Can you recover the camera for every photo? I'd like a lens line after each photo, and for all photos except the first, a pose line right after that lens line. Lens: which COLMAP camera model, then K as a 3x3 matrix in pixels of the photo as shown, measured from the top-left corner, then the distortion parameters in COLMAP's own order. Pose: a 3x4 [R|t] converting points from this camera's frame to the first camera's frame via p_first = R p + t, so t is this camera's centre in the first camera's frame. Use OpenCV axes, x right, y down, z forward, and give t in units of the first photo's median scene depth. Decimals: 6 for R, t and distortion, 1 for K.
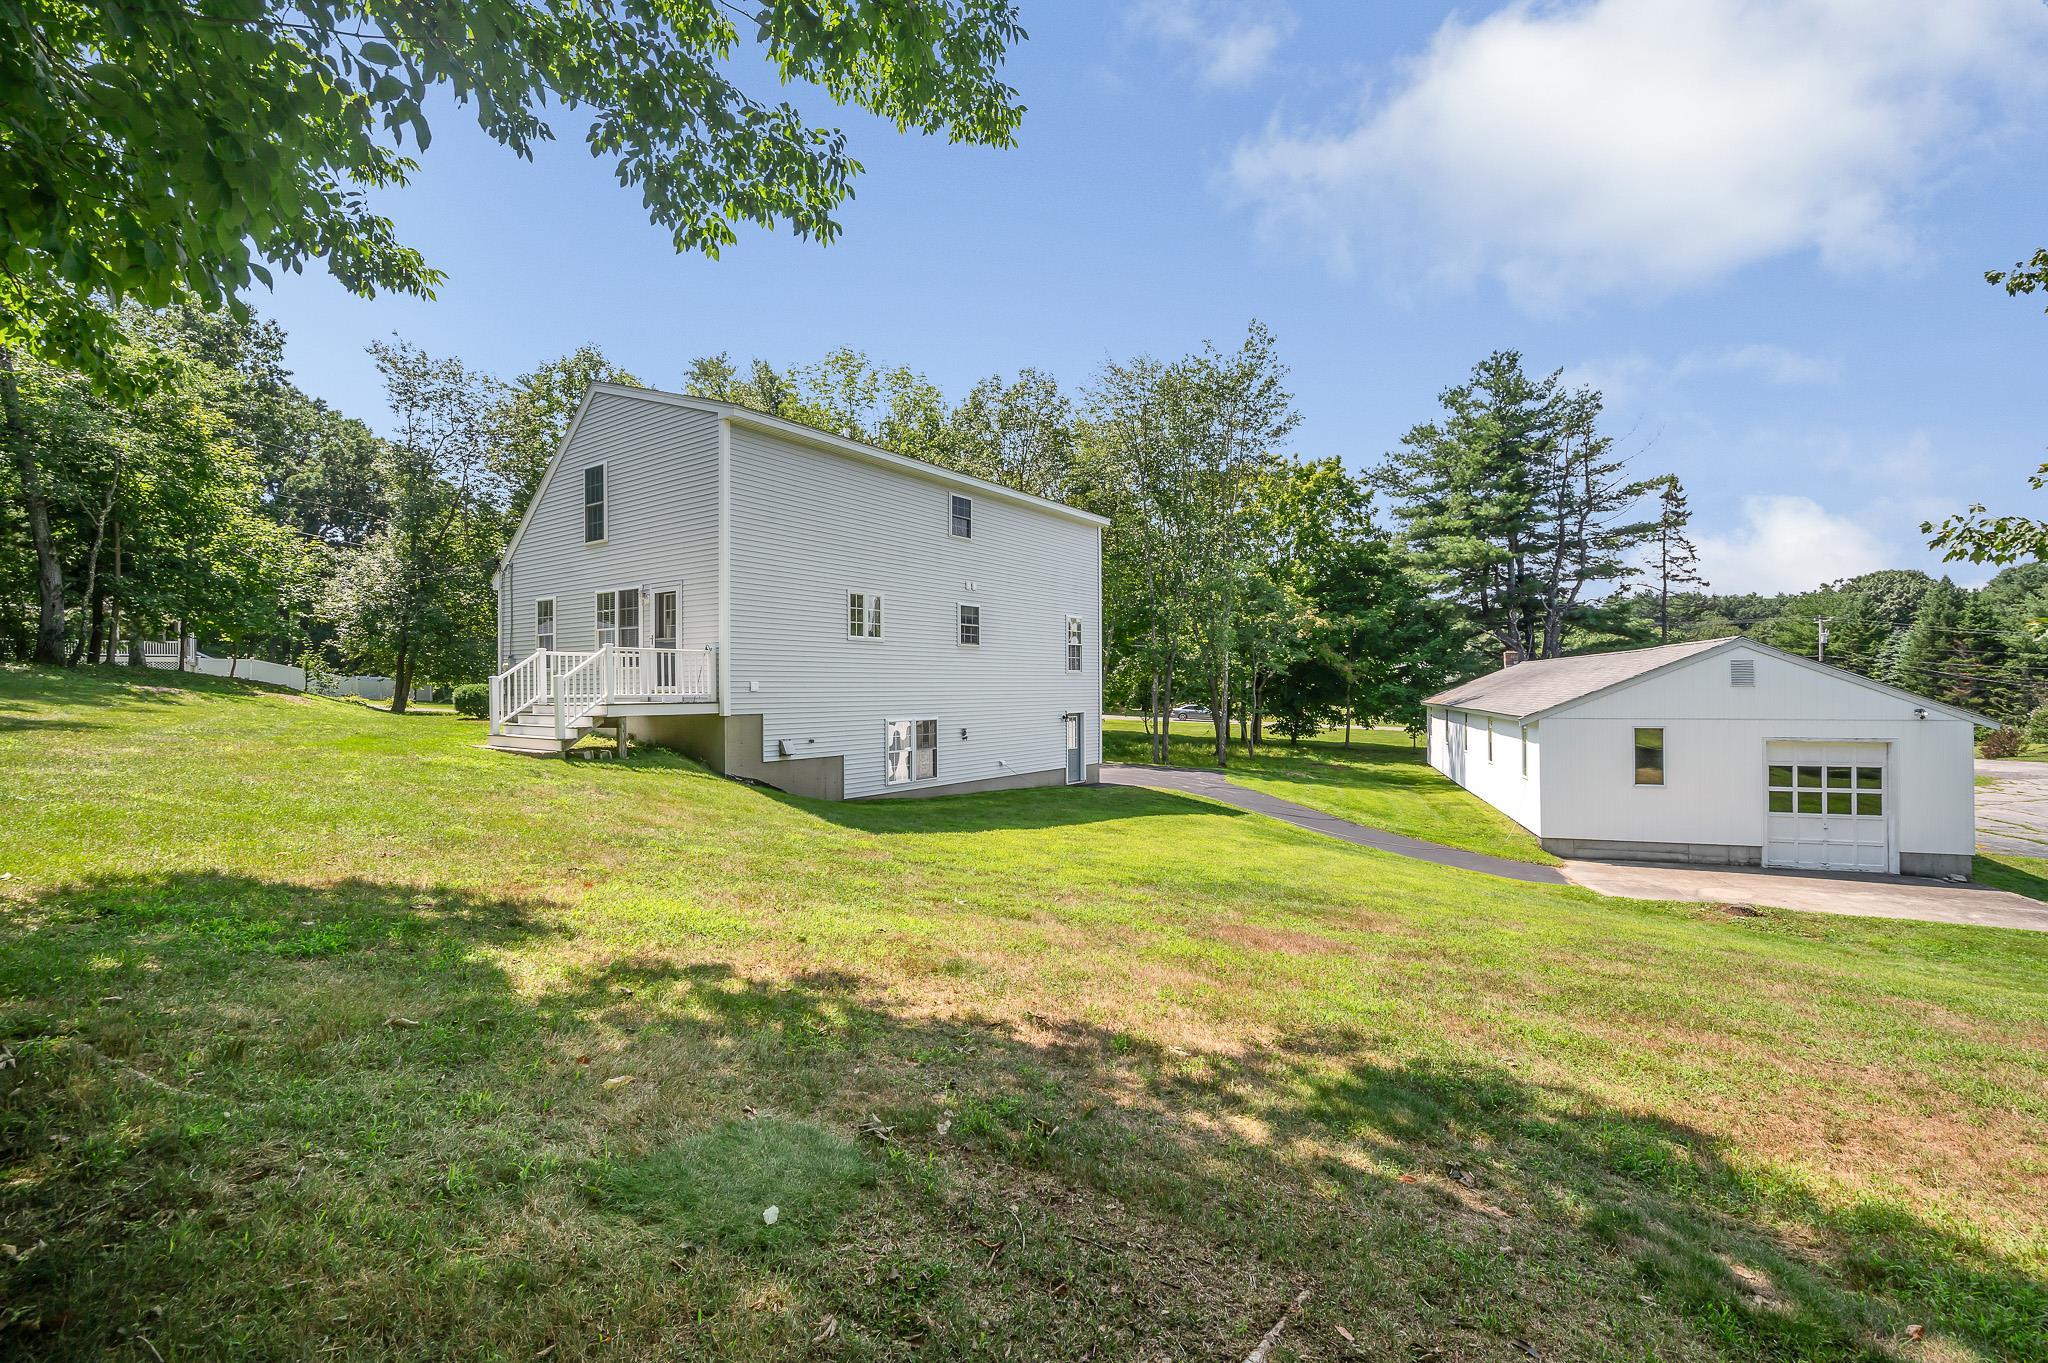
lens RADIAL K [[881.2, 0, 1025.5], [0, 881.2, 682.1], [0, 0, 1]] dist [-0.001927, -0.000185]
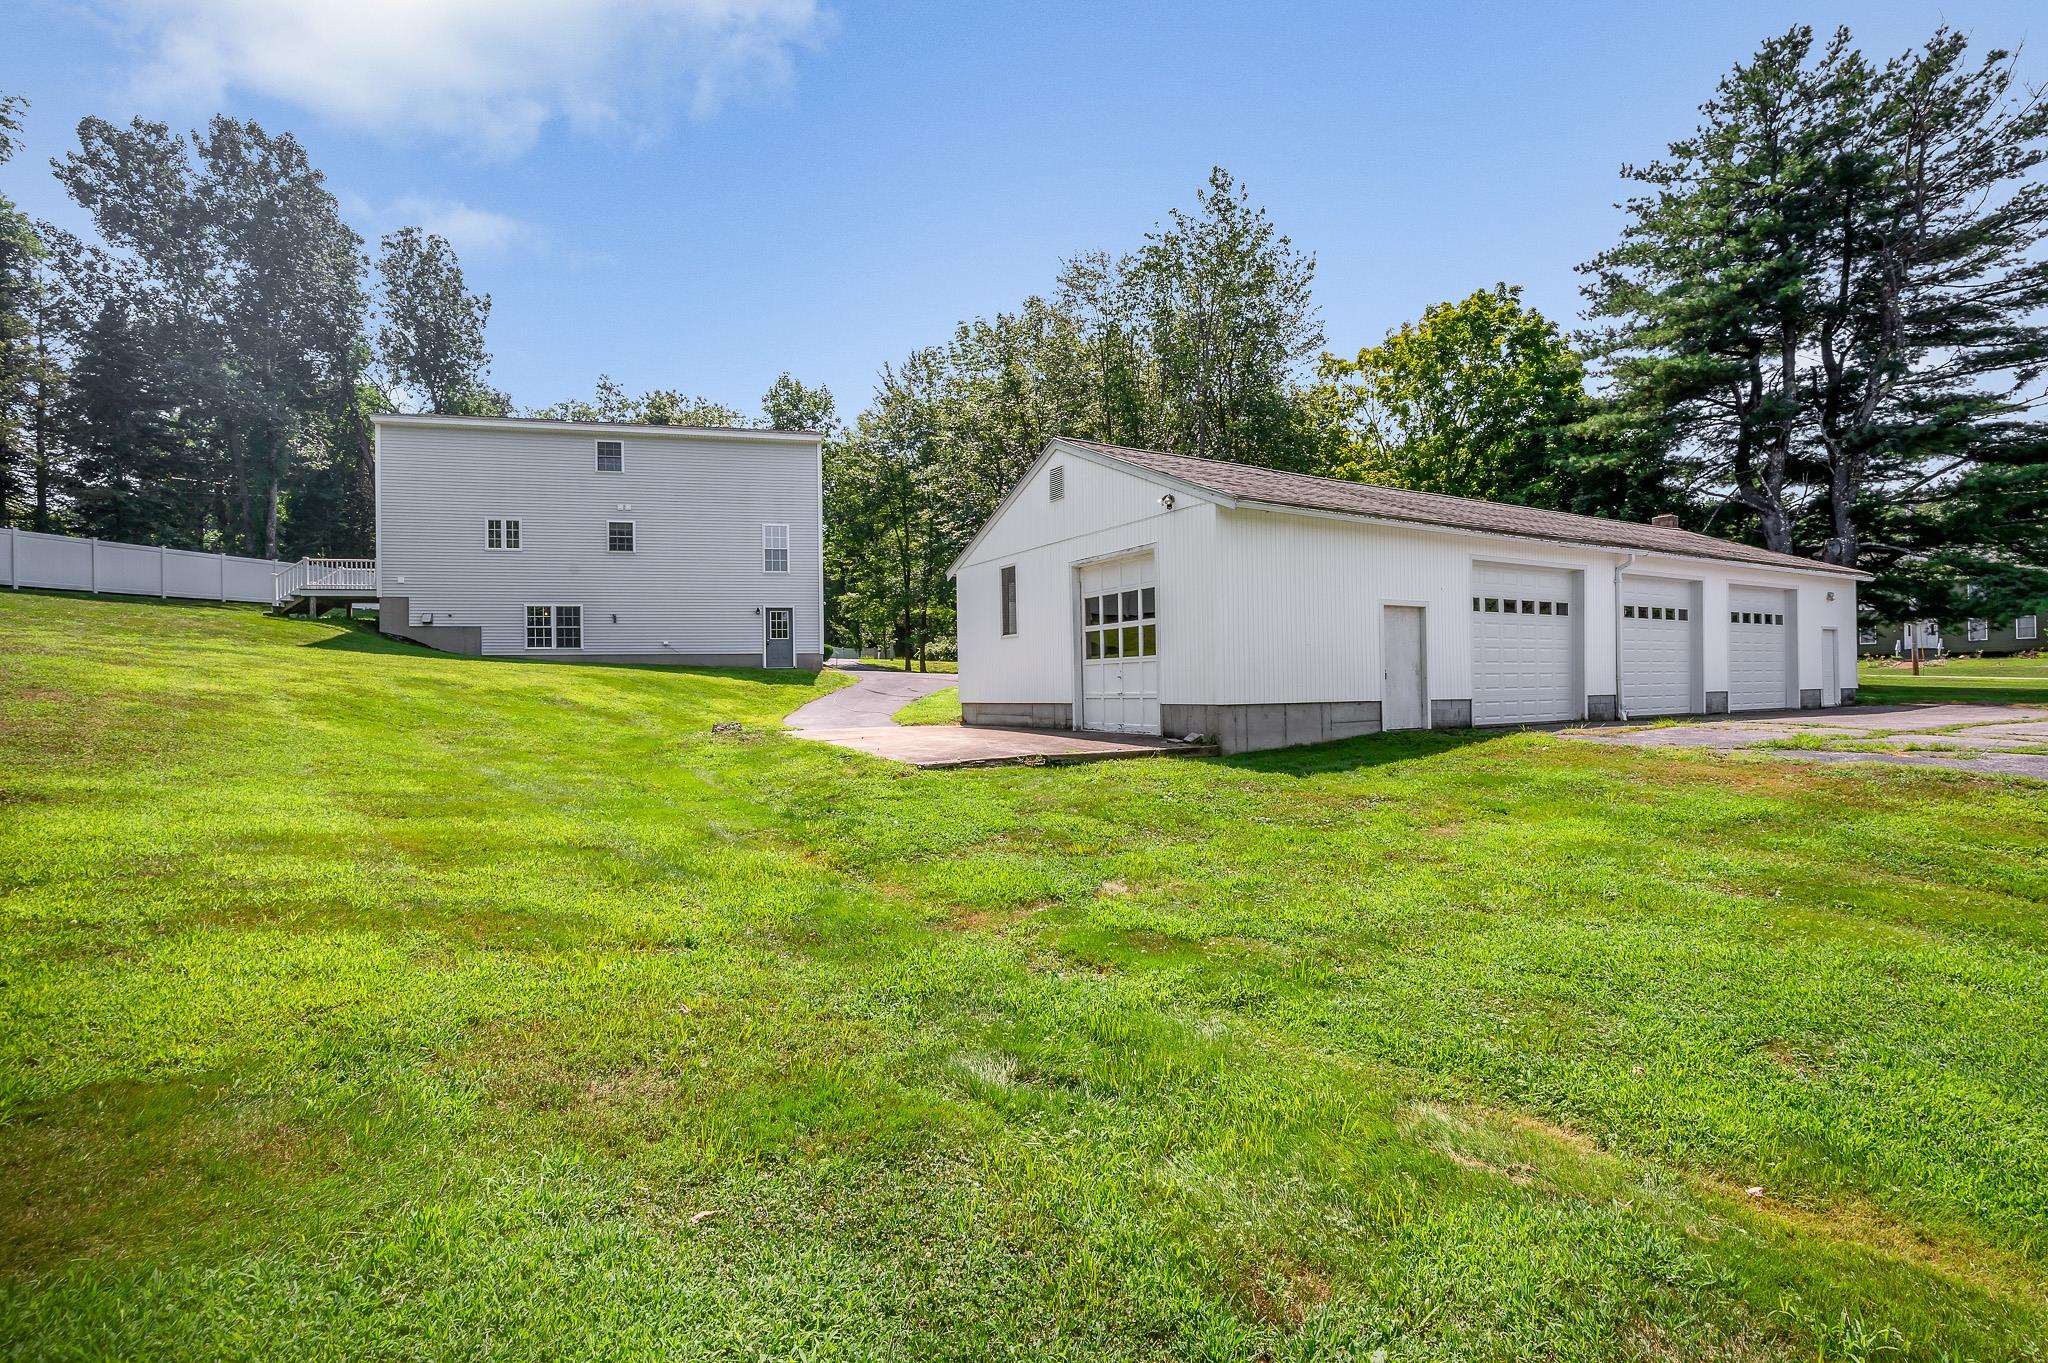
lens RADIAL K [[919.8, 0, 1020.4], [0, 919.8, 683.9], [0, 0, 1]] dist [0.004689, -0.000374]
pose [[0.752899, -0.009647, -0.658066, 1.087189], [0.015119, 0.999882, 0.002641, 0.135352], [0.657963, -0.011937, 0.752956, 0.291323]]
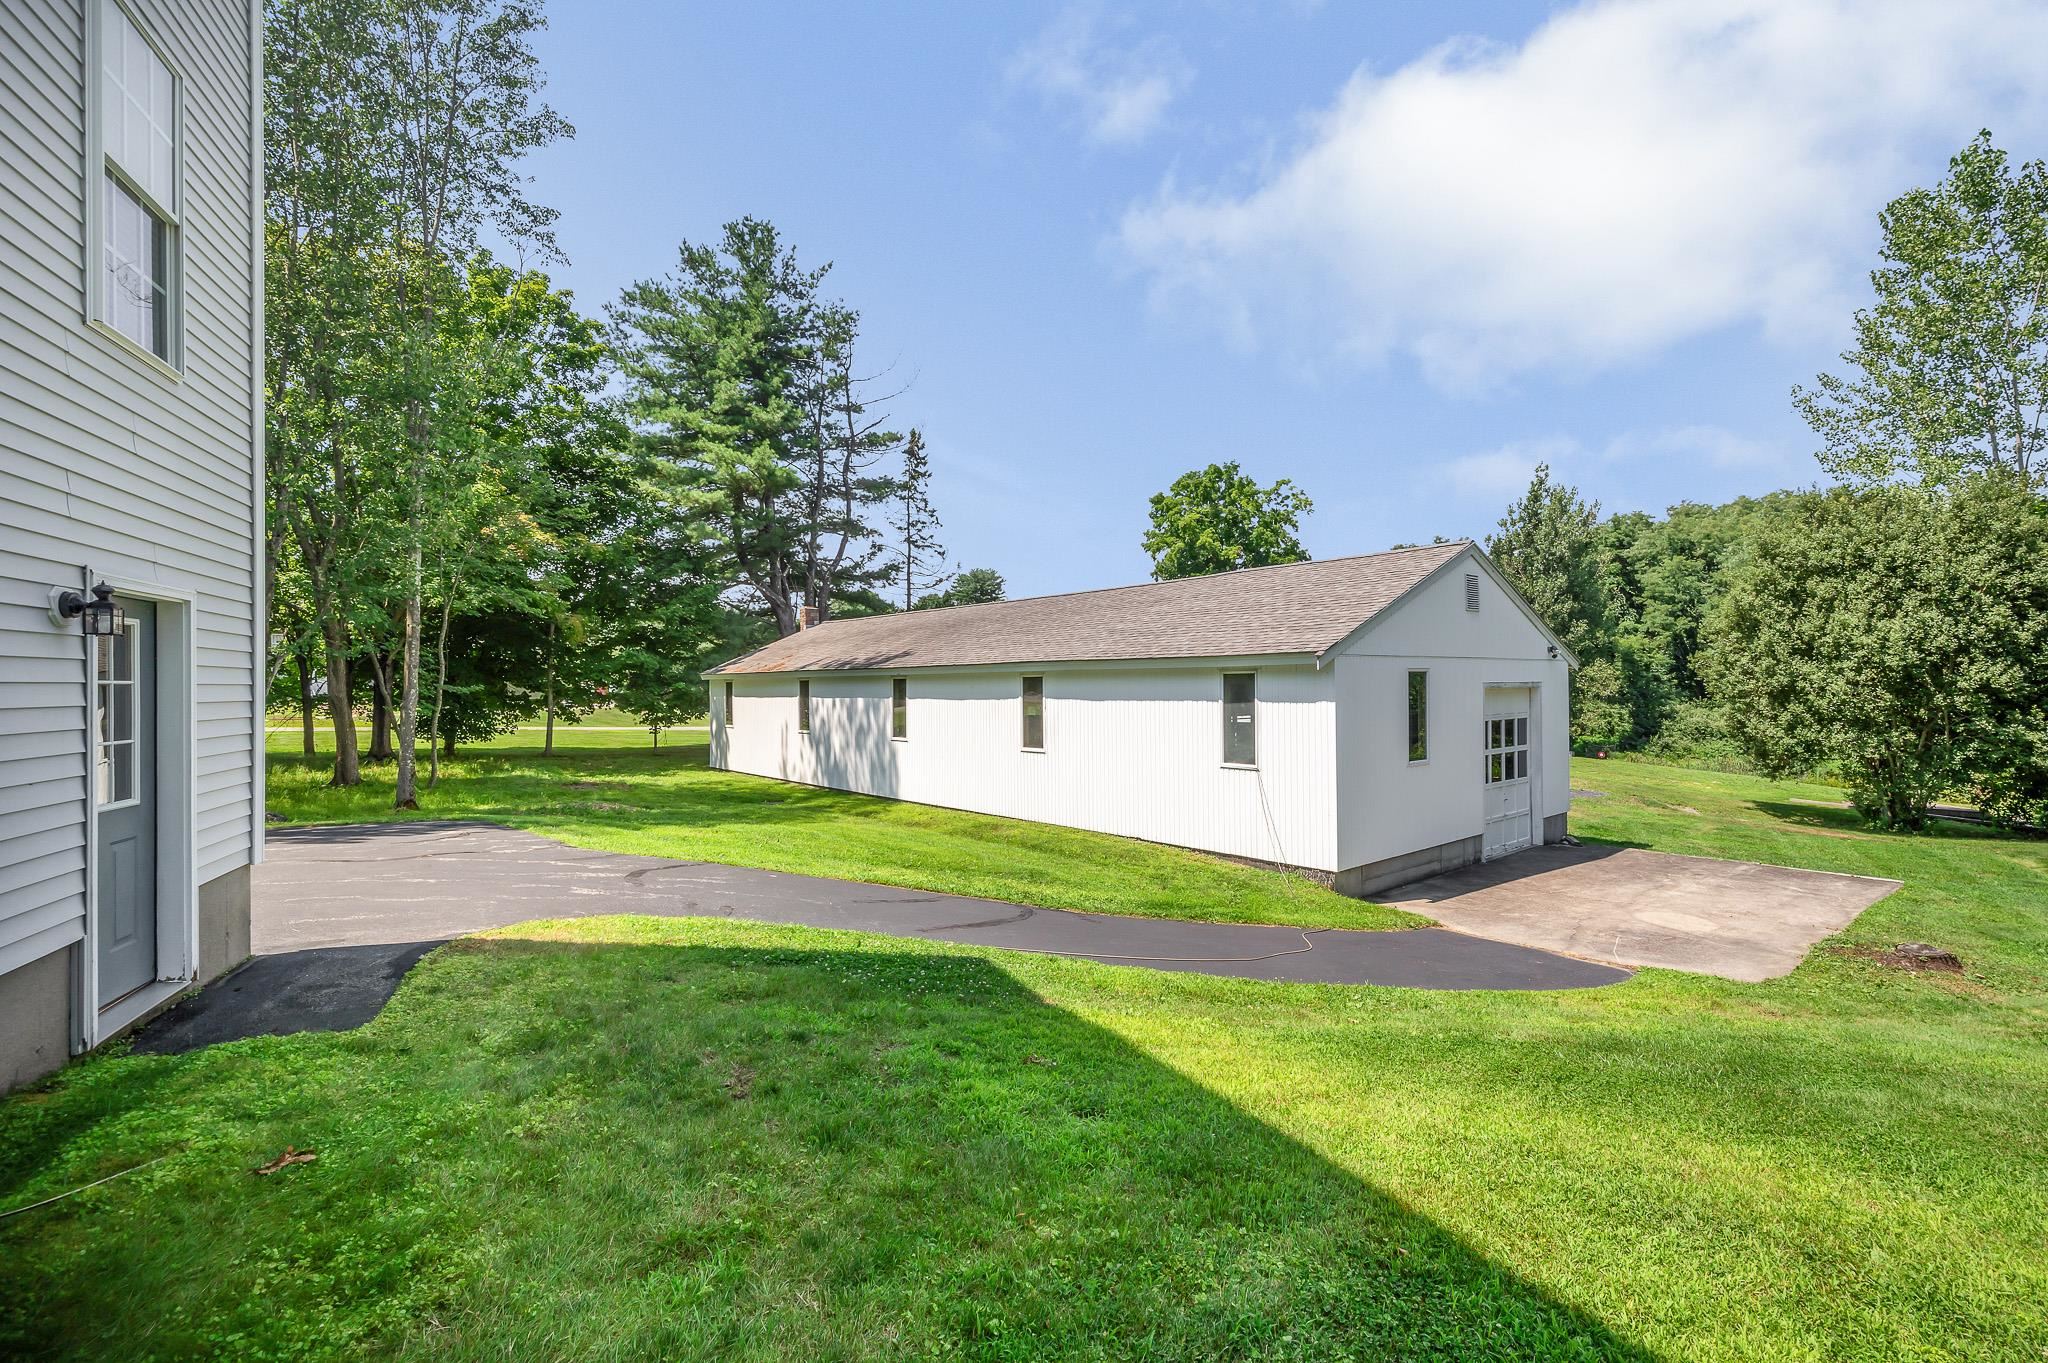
lens RADIAL K [[906.2, 0, 1015.4], [0, 906.2, 684.6], [0, 0, 1]] dist [0.000868, 0.000052]
pose [[0.535225, -0.001181, 0.844709, -0.001778], [0.001831, 0.999998, 0.000238, 0.051055], [-0.844708, 0.001420, 0.535226, 0.751133]]
